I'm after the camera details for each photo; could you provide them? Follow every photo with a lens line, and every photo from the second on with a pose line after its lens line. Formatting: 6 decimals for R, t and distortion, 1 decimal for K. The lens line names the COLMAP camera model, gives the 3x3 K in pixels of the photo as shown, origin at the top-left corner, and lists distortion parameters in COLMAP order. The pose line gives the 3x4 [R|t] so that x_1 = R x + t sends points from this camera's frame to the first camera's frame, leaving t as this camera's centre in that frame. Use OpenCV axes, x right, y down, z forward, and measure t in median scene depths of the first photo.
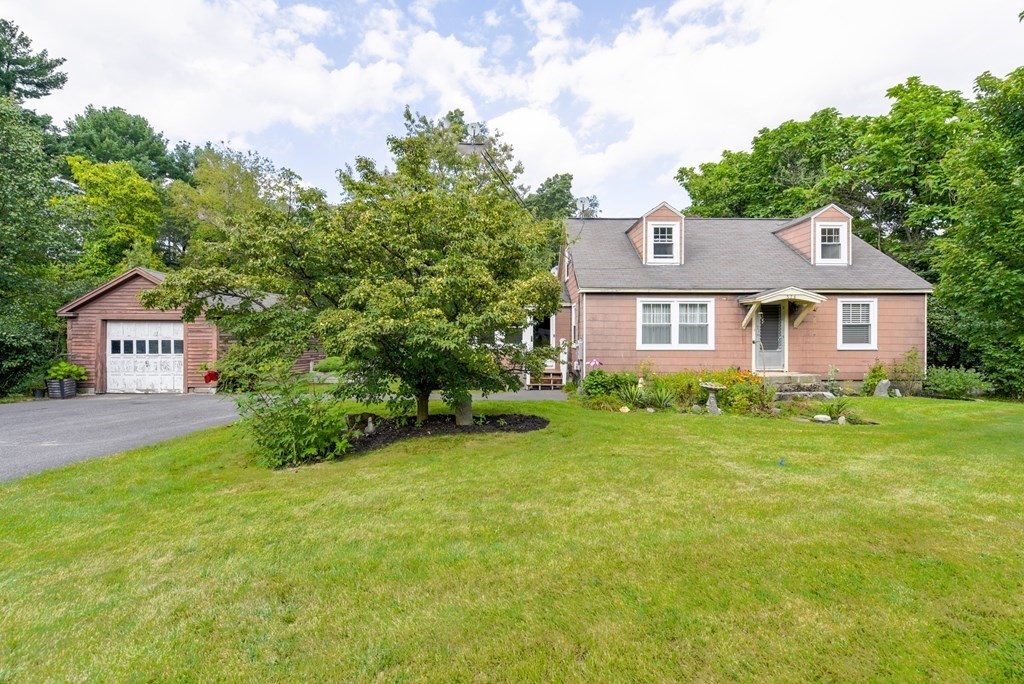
lens RADIAL K [[428.8, 0, 510.3], [0, 428.8, 344.3], [0, 0, 1]] dist [-0.011600, -0.000085]
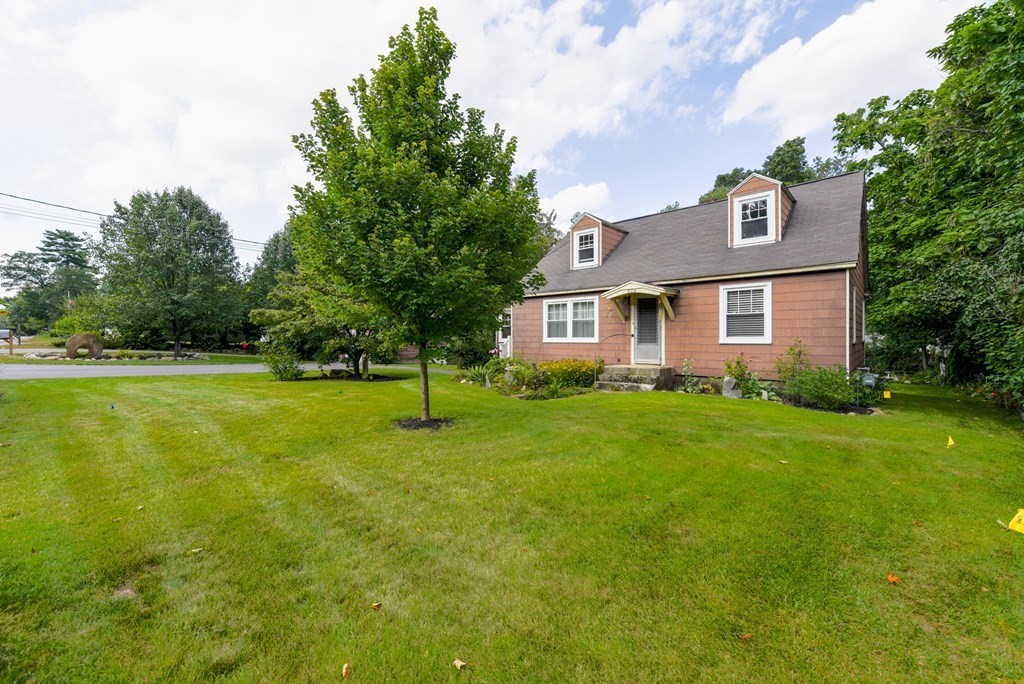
lens RADIAL K [[428.8, 0, 510.3], [0, 428.8, 344.3], [0, 0, 1]] dist [-0.011600, -0.000085]
pose [[0.720789, 0.006991, -0.693119, 1.077300], [-0.000635, 0.999955, 0.009425, 0.006968], [0.693154, -0.006354, 0.720762, 0.043921]]
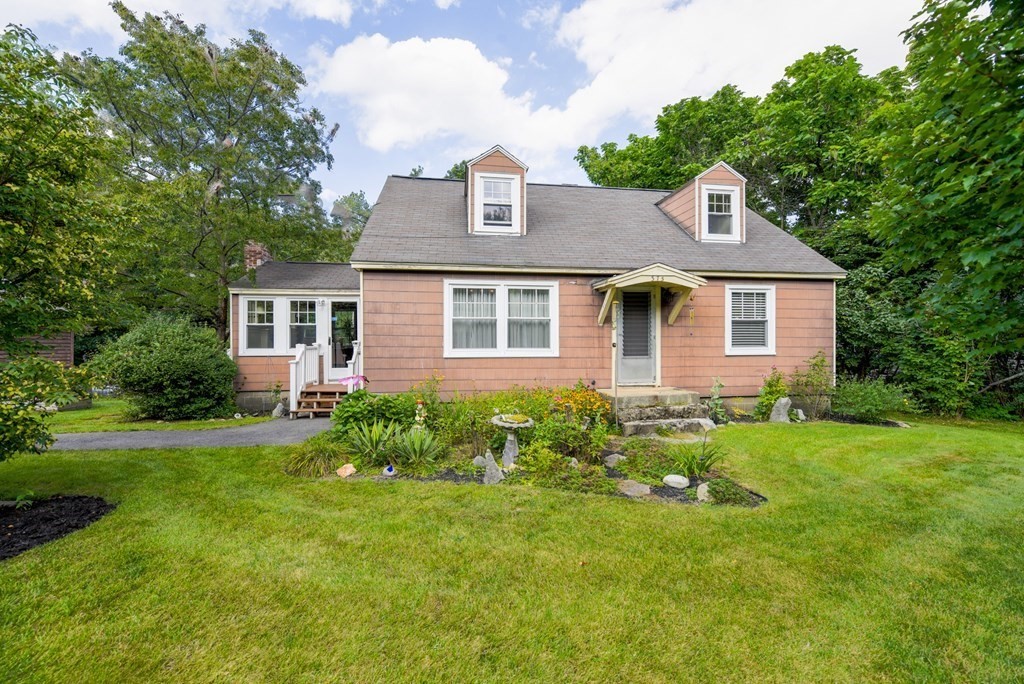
lens RADIAL K [[425.1, 0, 512.0], [0, 425.1, 342.0], [0, 0, 1]] dist [-0.015172, -0.000323]
pose [[0.991158, -0.003354, 0.132644, 0.311017], [0.004277, 0.999969, -0.006672, -0.006096], [-0.132617, 0.007181, 0.991141, 0.331716]]
